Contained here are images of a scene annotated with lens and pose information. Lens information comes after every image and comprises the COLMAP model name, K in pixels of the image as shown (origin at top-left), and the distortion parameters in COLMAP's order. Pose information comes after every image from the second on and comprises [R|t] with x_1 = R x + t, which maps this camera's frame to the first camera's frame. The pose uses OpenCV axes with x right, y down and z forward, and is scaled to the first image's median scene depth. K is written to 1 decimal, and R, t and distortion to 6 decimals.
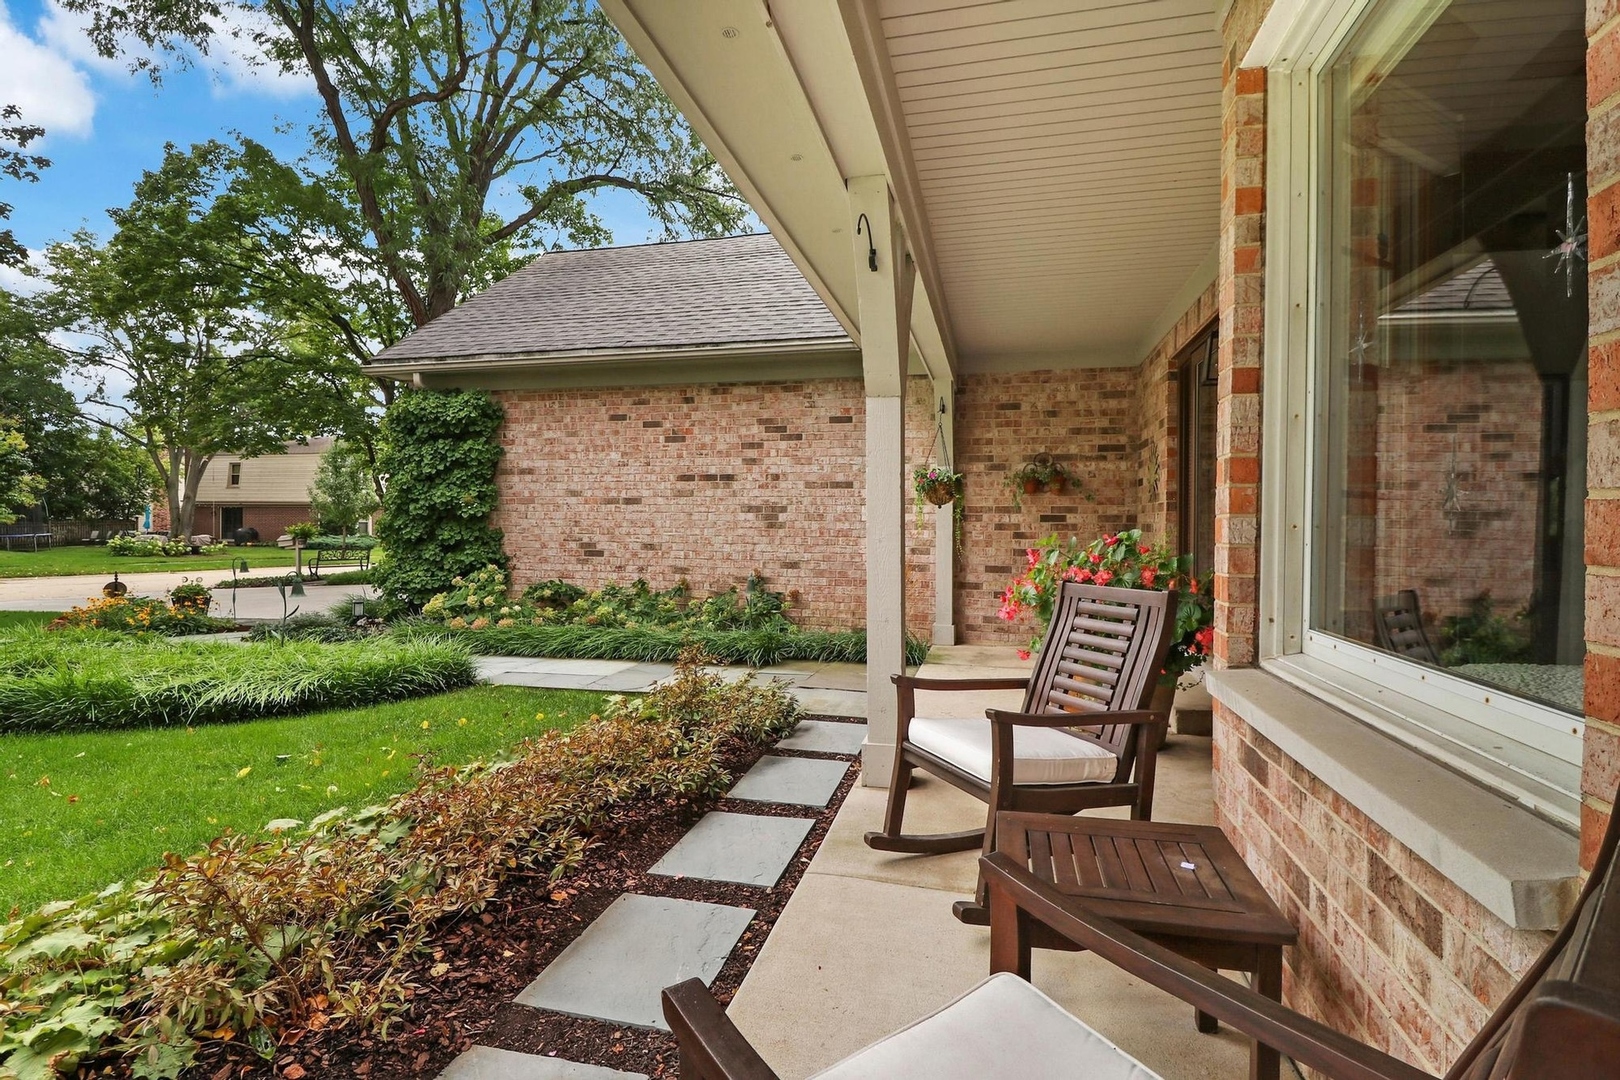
lens RADIAL K [[761.9, 0, 810.0], [0, 761.9, 540.0], [0, 0, 1]] dist [-0.001084, -0.000068]
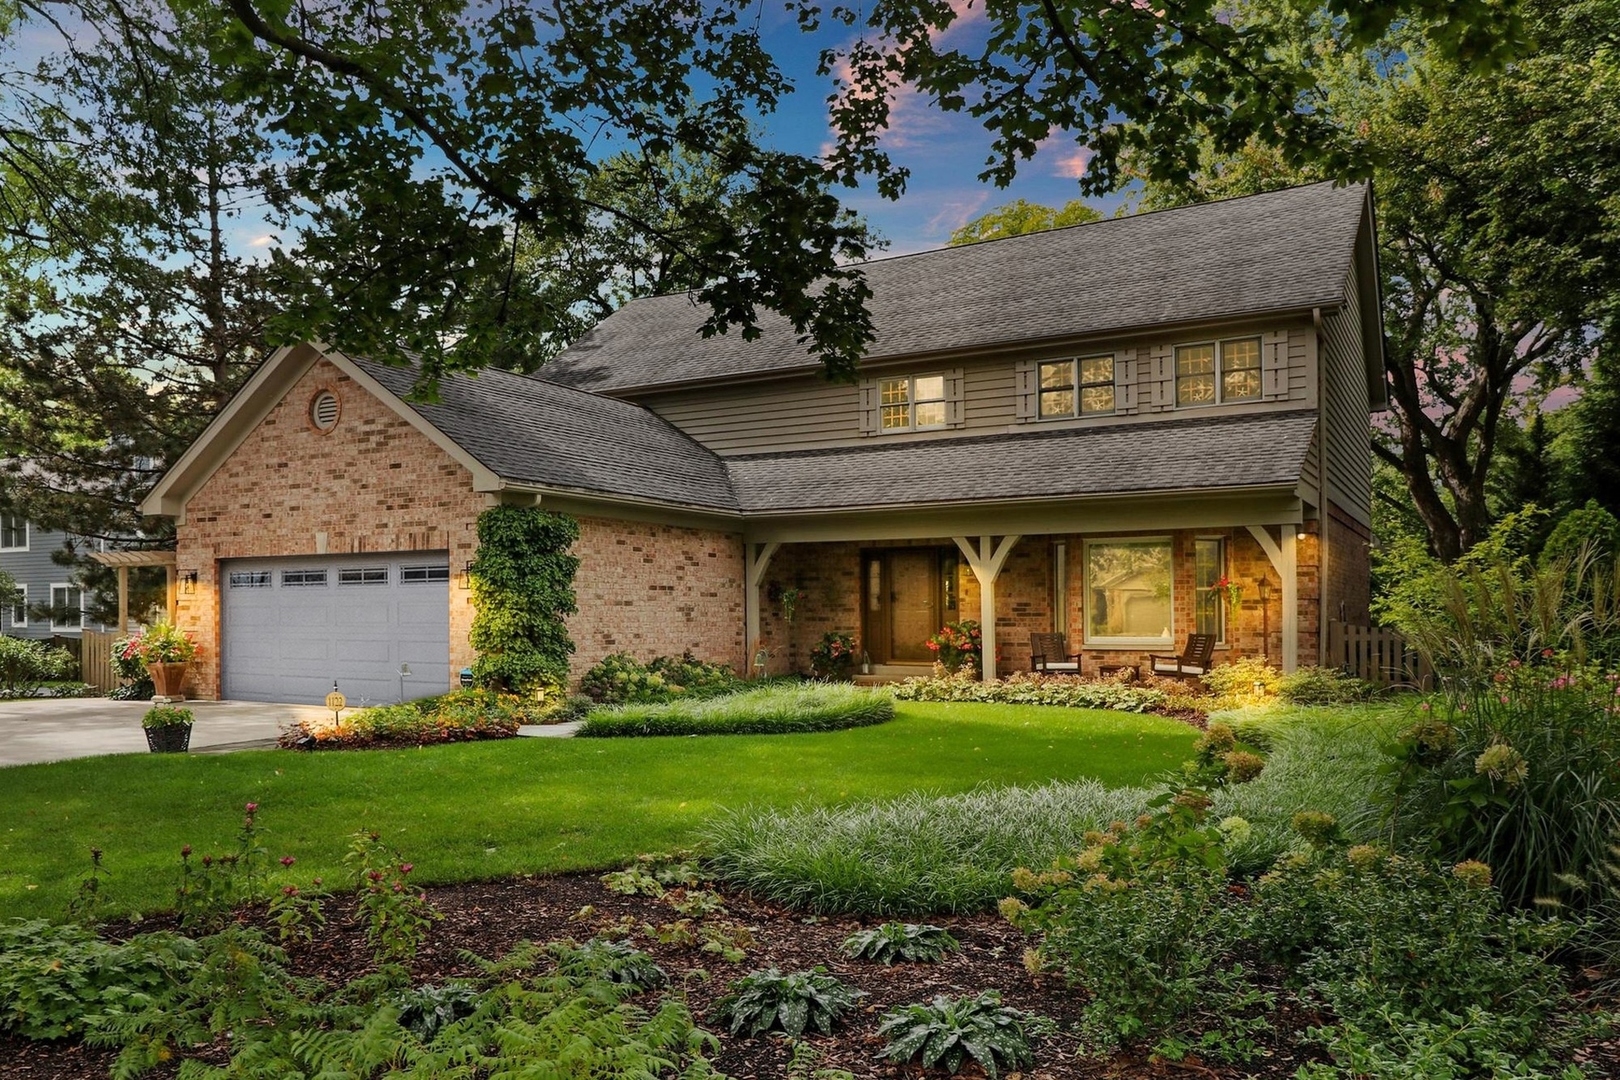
lens RADIAL K [[1179.3, 0, 810.0], [0, 1179.3, 540.0], [0, 0, 1]] dist [0.002836, 0.001154]
pose [[0.261789, 0.056472, 0.963471, -2.284386], [0.037156, 0.996957, -0.068530, -0.006778], [-0.964410, 0.053739, 0.258894, 0.123877]]
